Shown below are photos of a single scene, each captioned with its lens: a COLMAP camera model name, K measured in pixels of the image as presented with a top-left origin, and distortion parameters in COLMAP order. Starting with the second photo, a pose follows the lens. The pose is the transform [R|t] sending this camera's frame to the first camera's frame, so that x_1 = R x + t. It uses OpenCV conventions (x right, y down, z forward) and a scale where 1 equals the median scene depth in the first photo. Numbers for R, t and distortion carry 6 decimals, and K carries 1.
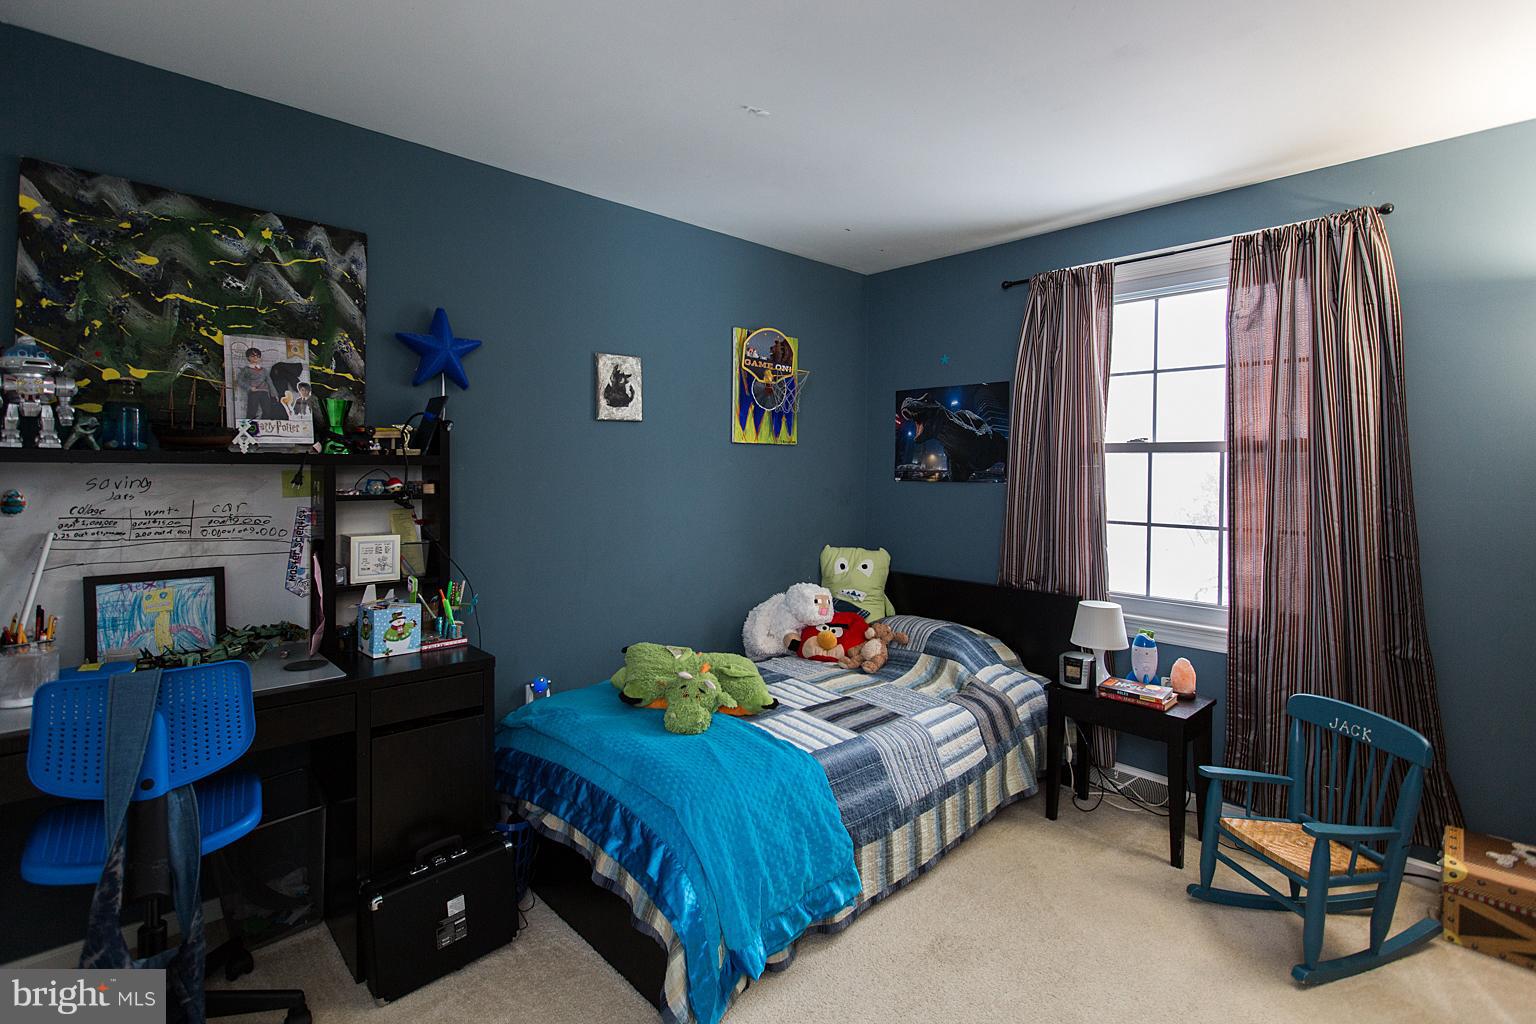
lens RADIAL K [[734.9, 0, 709.0], [0, 734.9, 490.1], [0, 0, 1]] dist [0.000917, -0.000147]
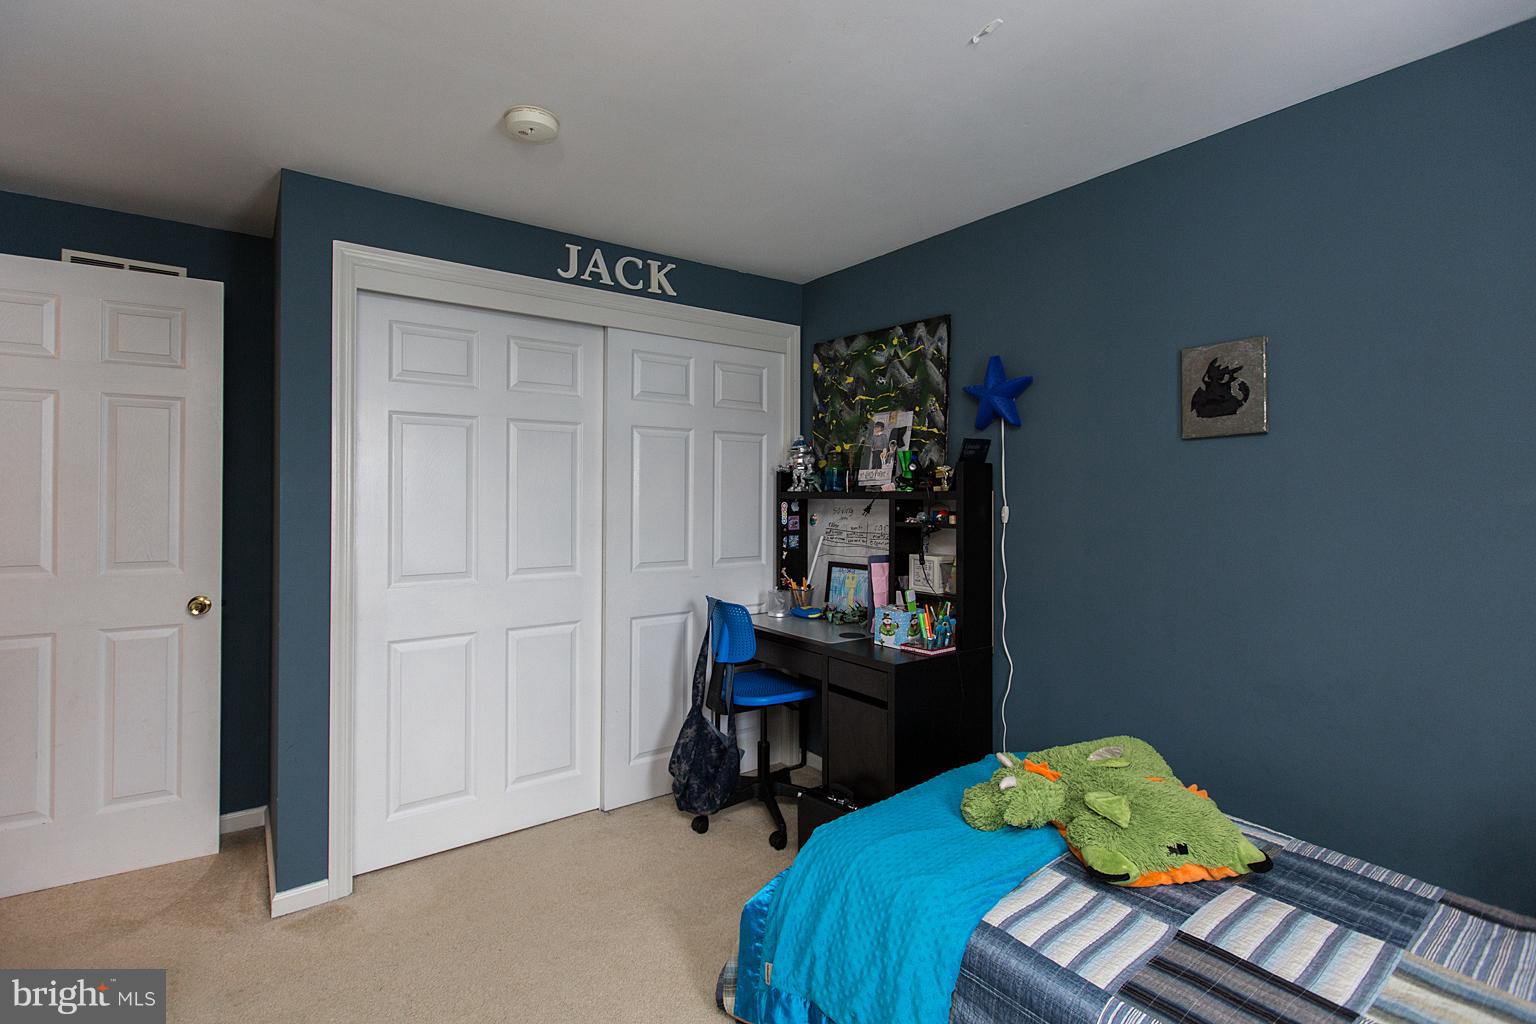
lens RADIAL K [[698.9, 0, 745.8], [0, 698.9, 498.0], [0, 0, 1]] dist [-0.001900, -0.000880]
pose [[-0.076326, -0.006772, -0.997060, 0.786236], [-0.034046, 0.999412, -0.004181, -0.021453], [0.996501, 0.033626, -0.076512, 0.805898]]
